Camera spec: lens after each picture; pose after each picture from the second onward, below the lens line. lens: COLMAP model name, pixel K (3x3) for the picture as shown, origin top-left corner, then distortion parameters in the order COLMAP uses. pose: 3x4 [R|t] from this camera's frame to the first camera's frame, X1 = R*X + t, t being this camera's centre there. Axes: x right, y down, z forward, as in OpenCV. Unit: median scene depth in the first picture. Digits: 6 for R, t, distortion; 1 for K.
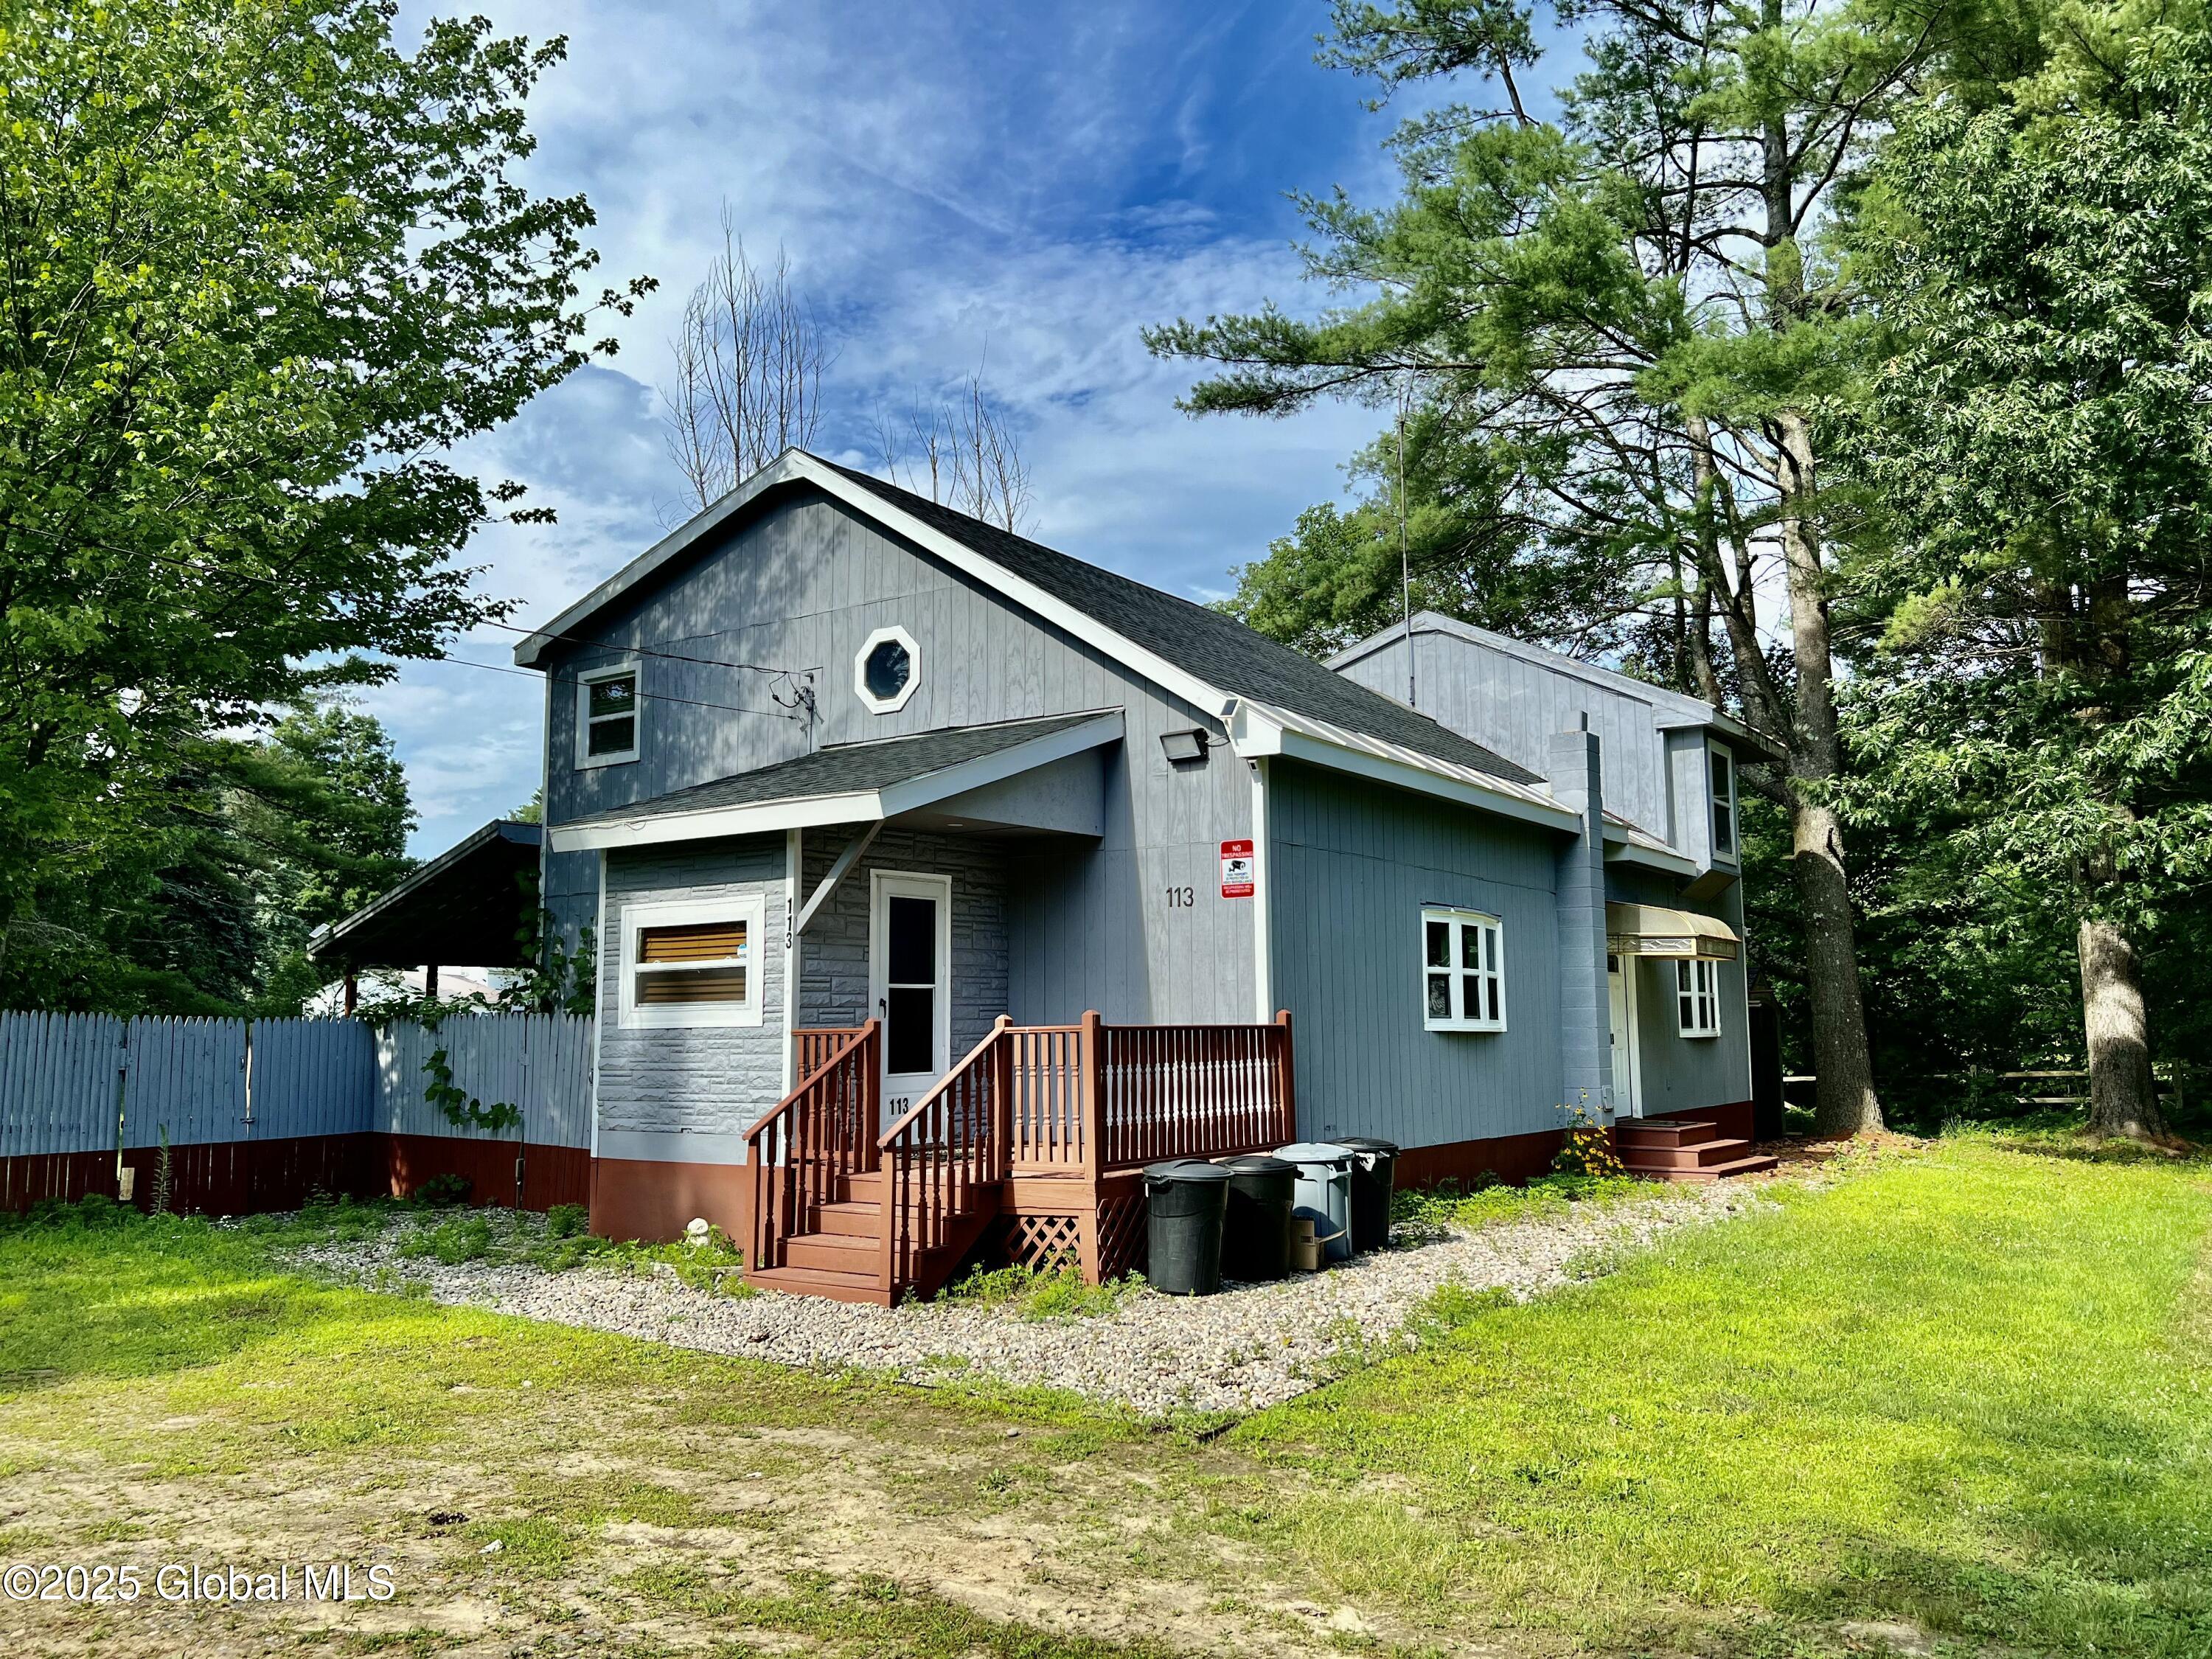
lens RADIAL K [[1681.0, 0, 1120.3], [0, 1681.0, 832.9], [0, 0, 1]] dist [0.048267, -0.009987]
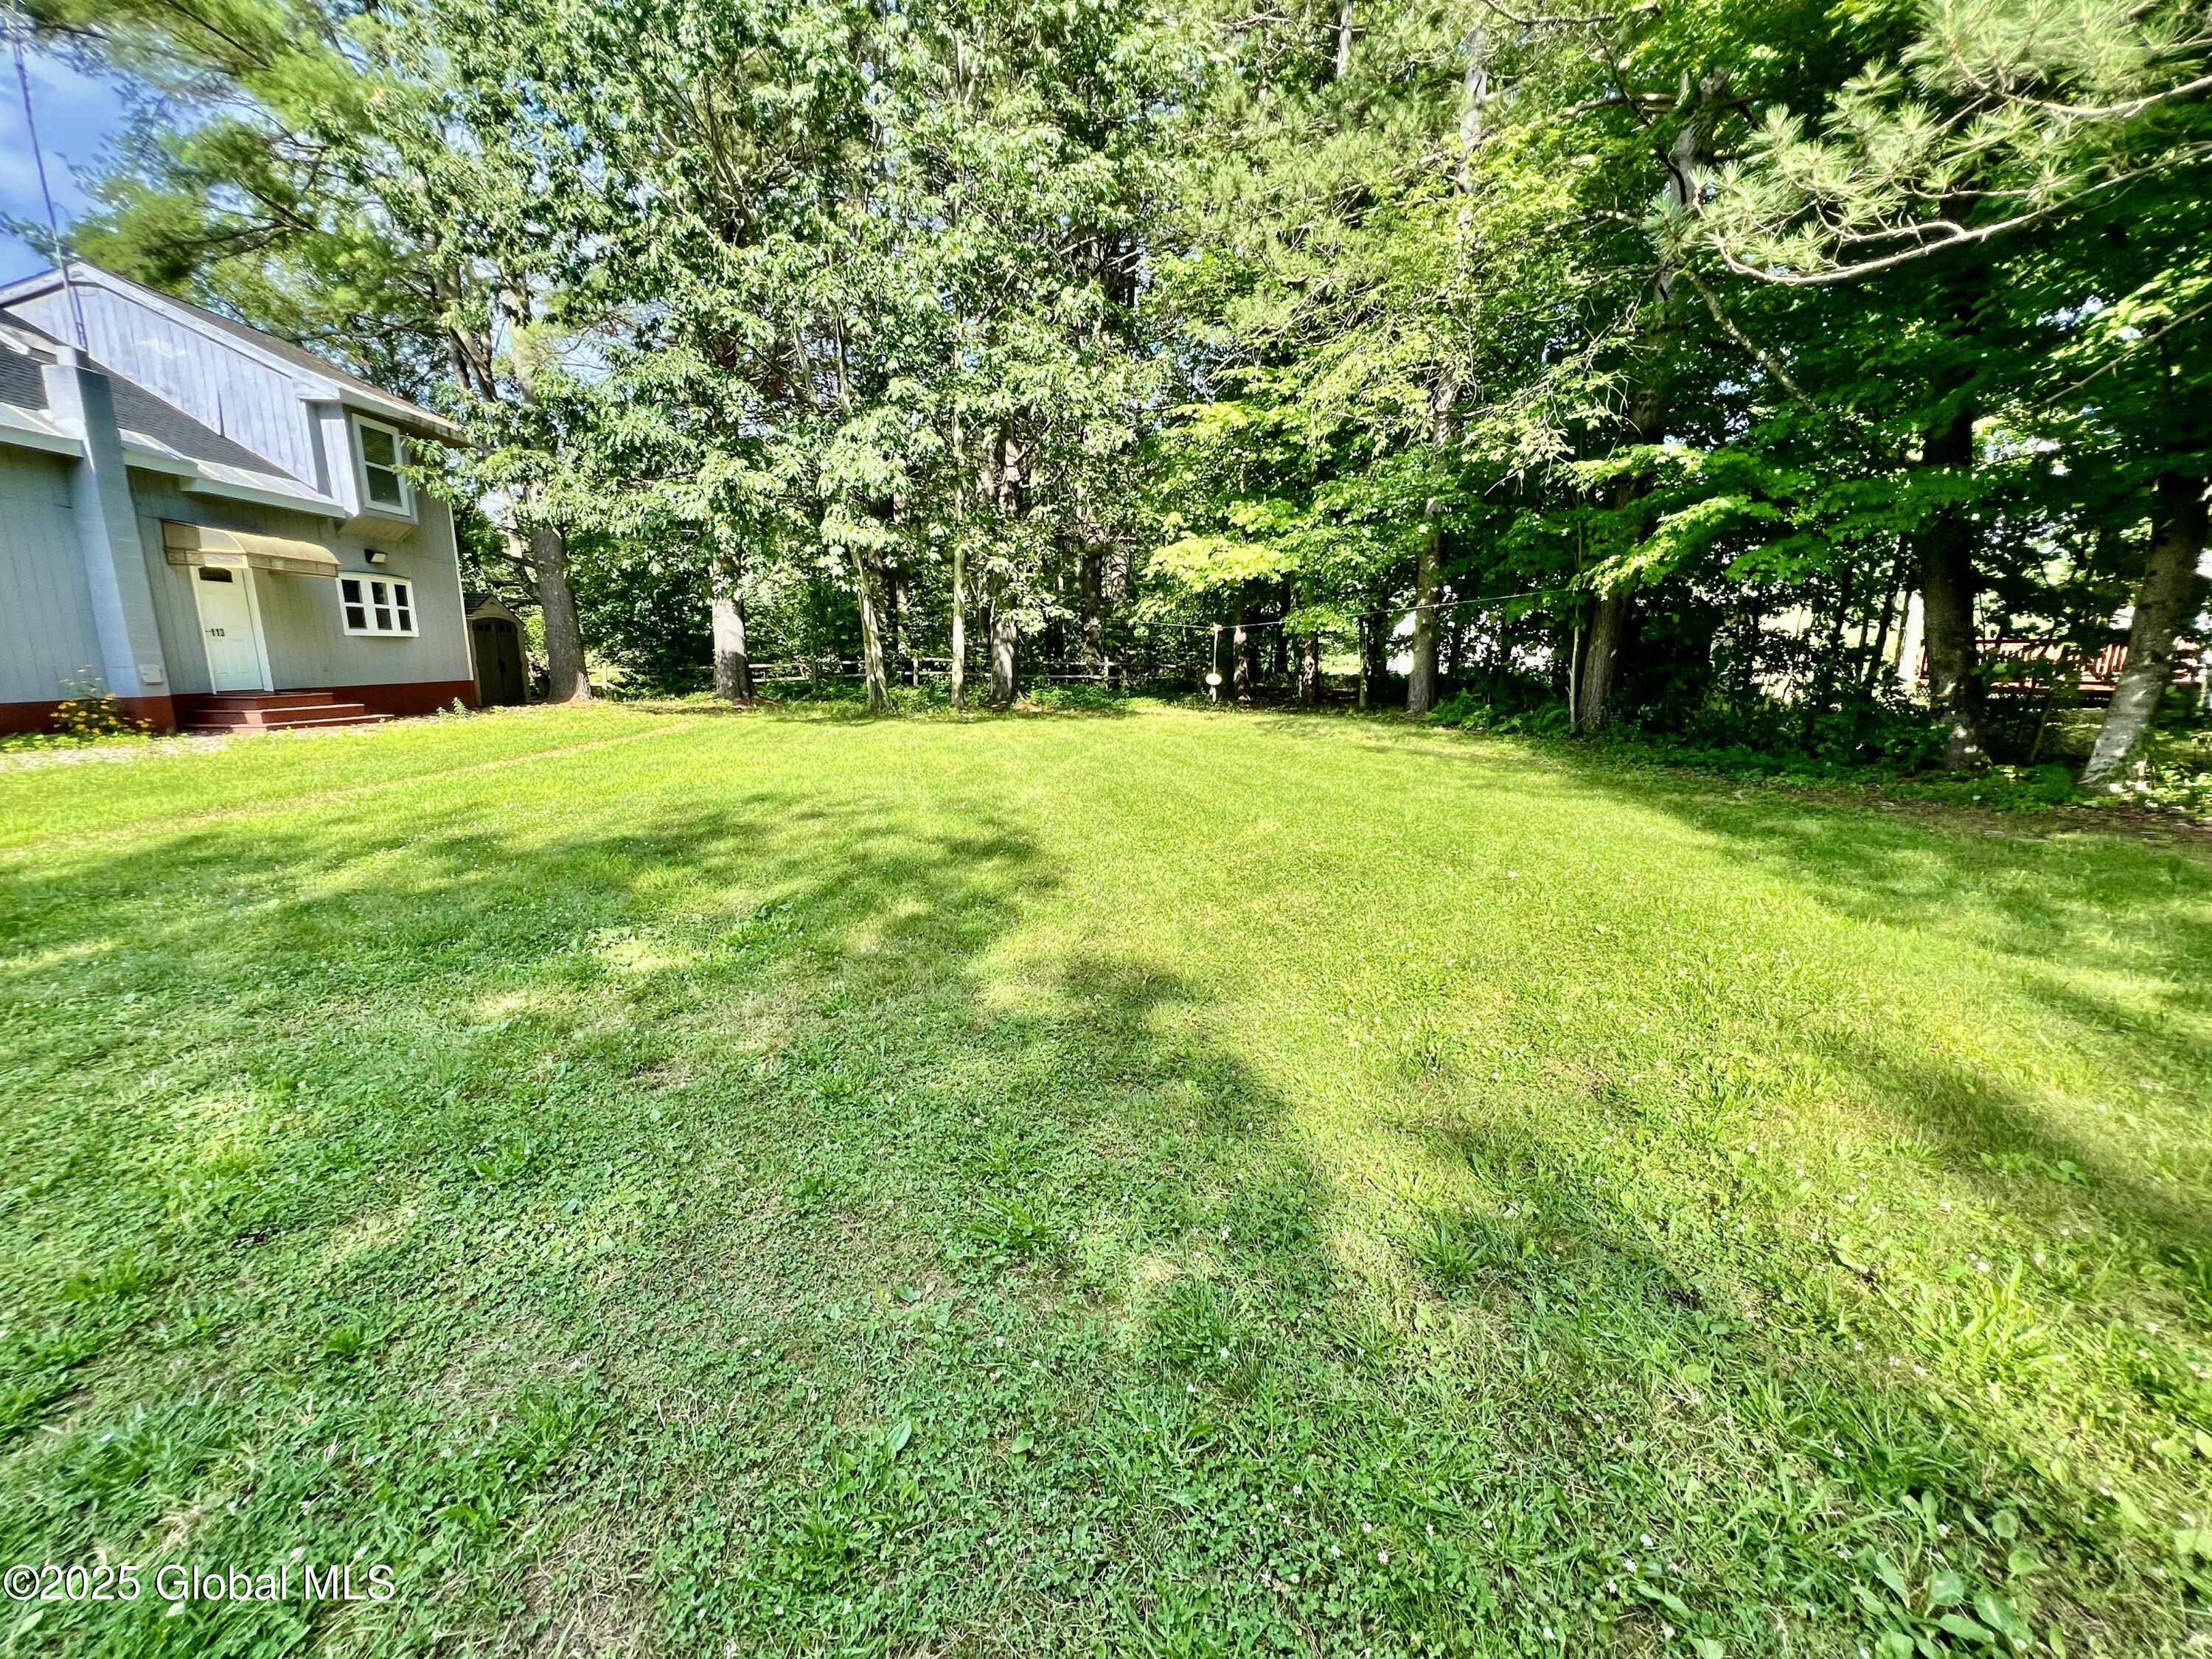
lens RADIAL K [[885.3, 0, 1117.4], [0, 885.3, 830.4], [0, 0, 1]] dist [-0.003139, 0.000838]
pose [[0.781281, -0.112570, 0.613944, 0.600410], [-0.082597, 0.956307, 0.280454, 0.025525], [-0.618690, -0.269823, 0.737847, -0.004609]]
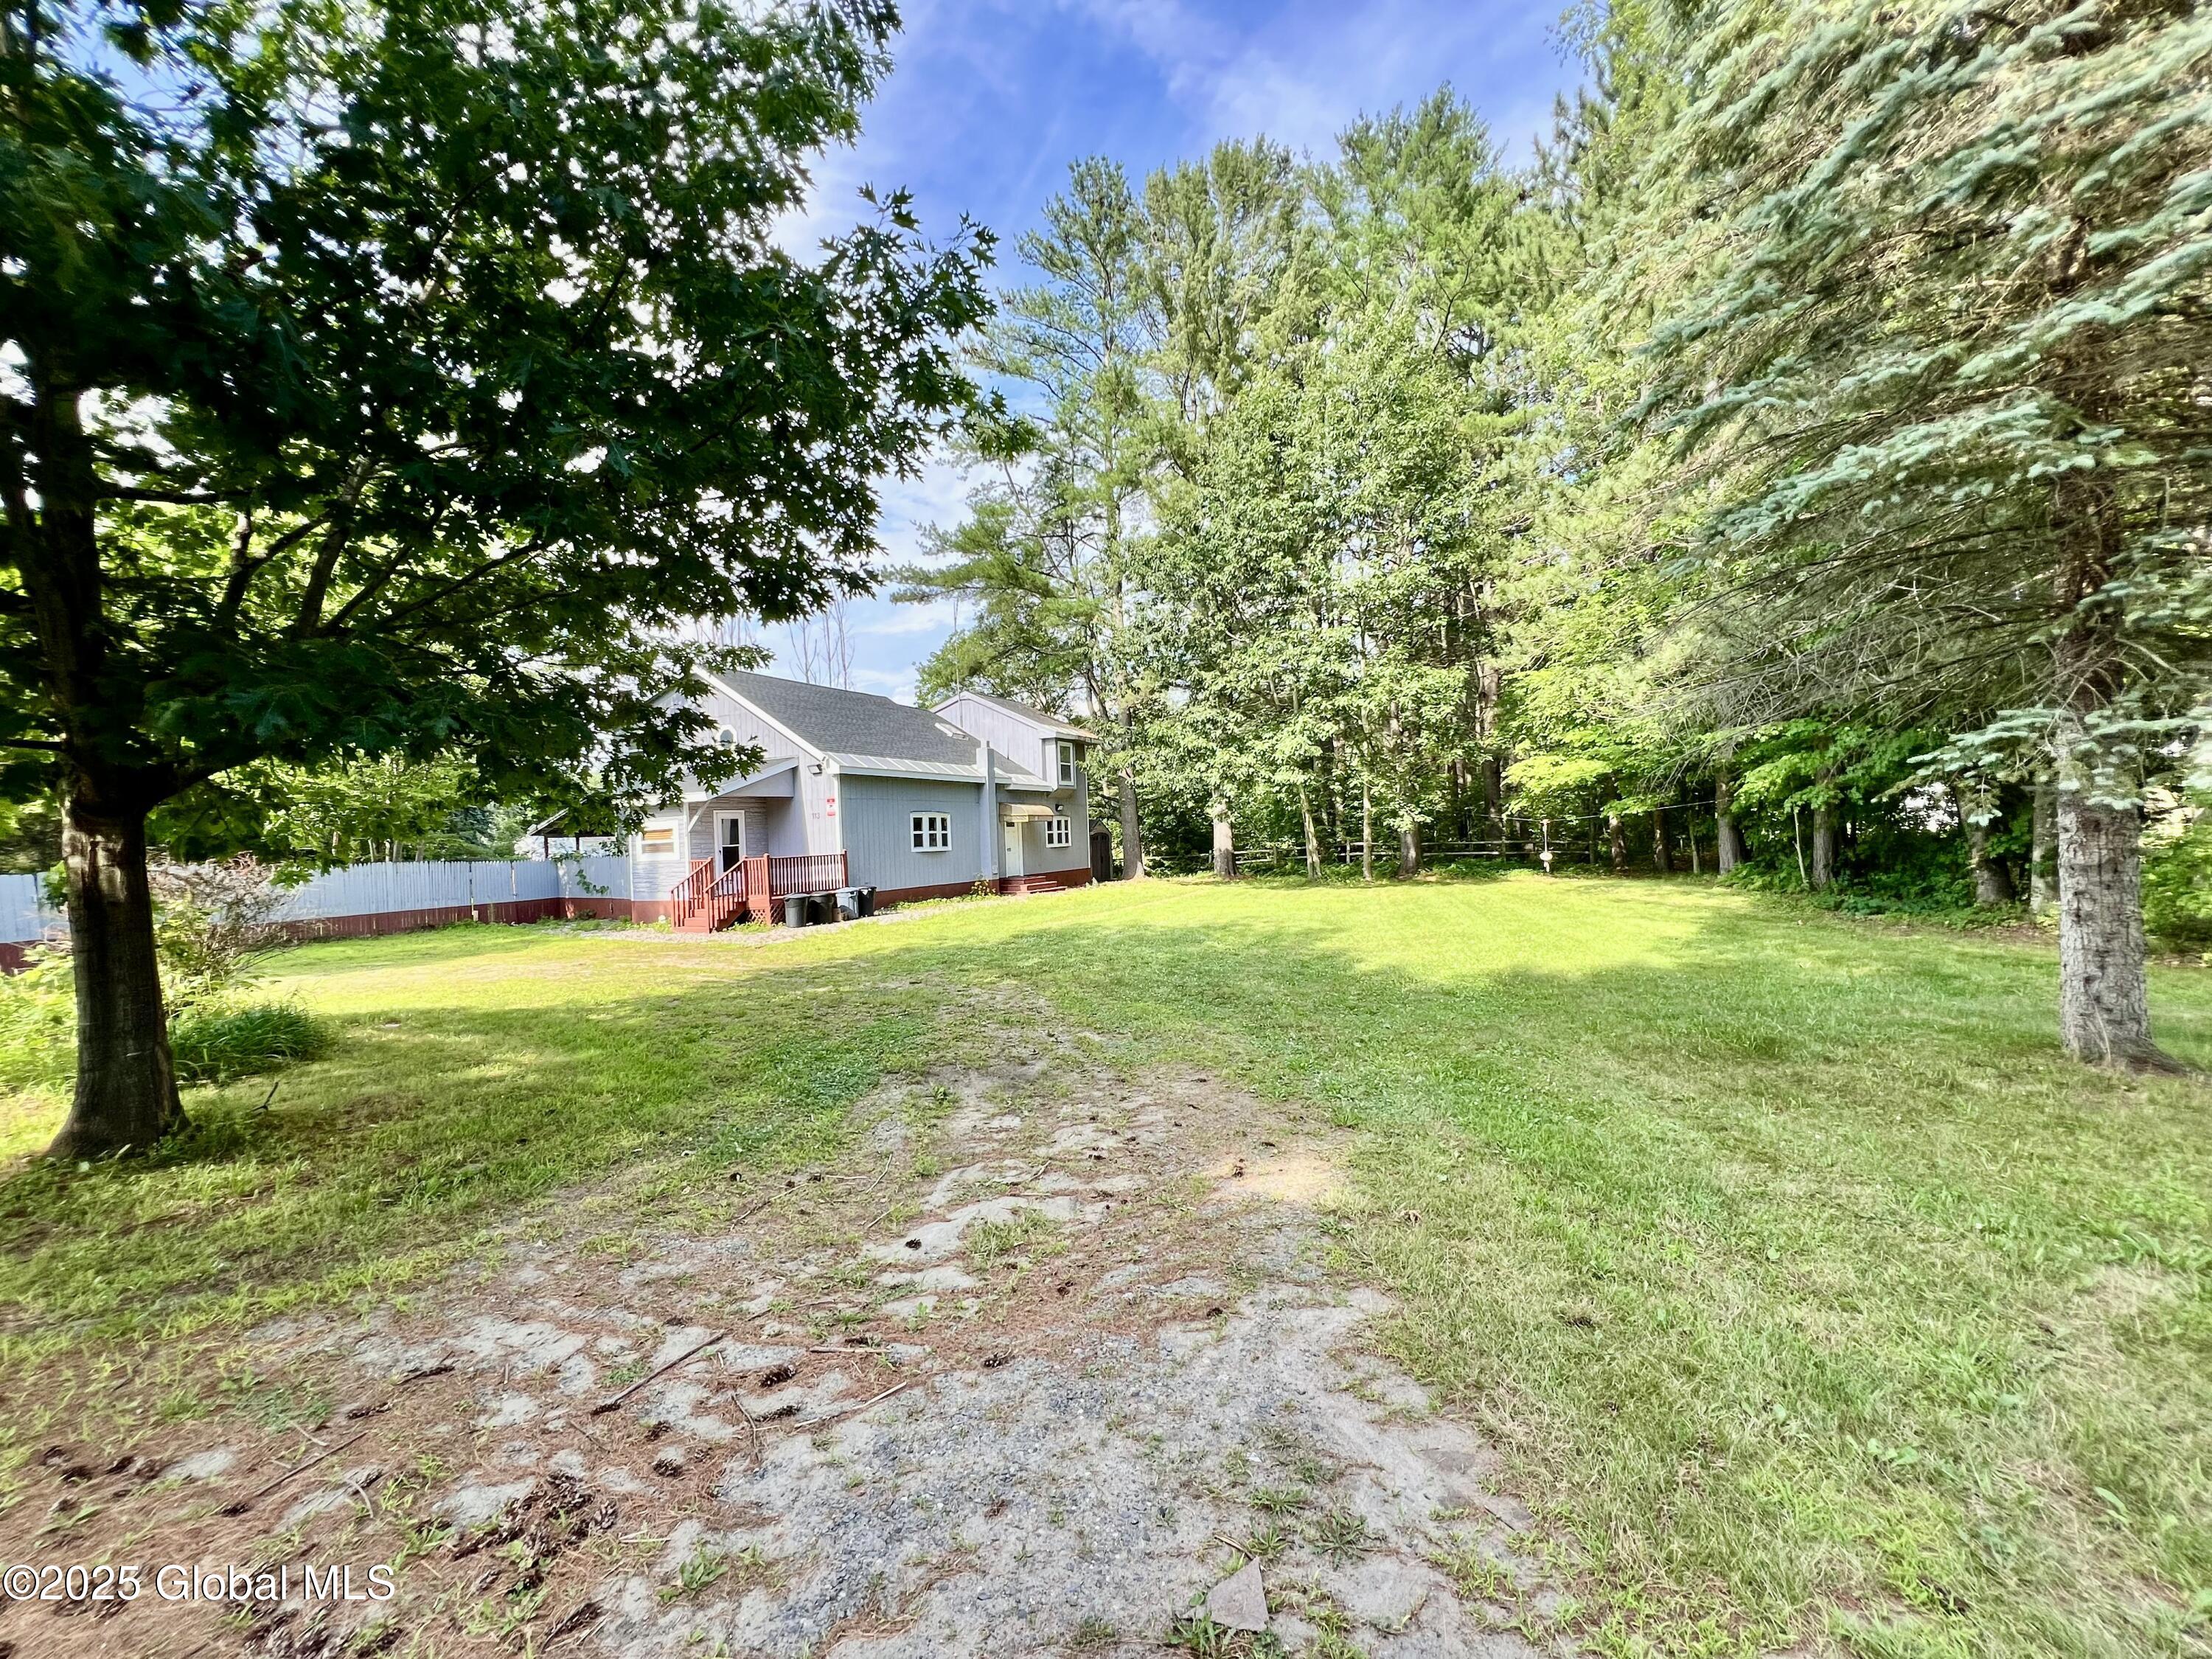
lens RADIAL K [[884.5, 0, 1099.2], [0, 884.5, 830.1], [0, 0, 1]] dist [-0.001118, 0.000223]
pose [[0.989425, -0.032784, 0.141290, 0.344546], [0.017509, 0.993994, 0.108027, -0.112385], [-0.143983, -0.104410, 0.984057, -0.797560]]
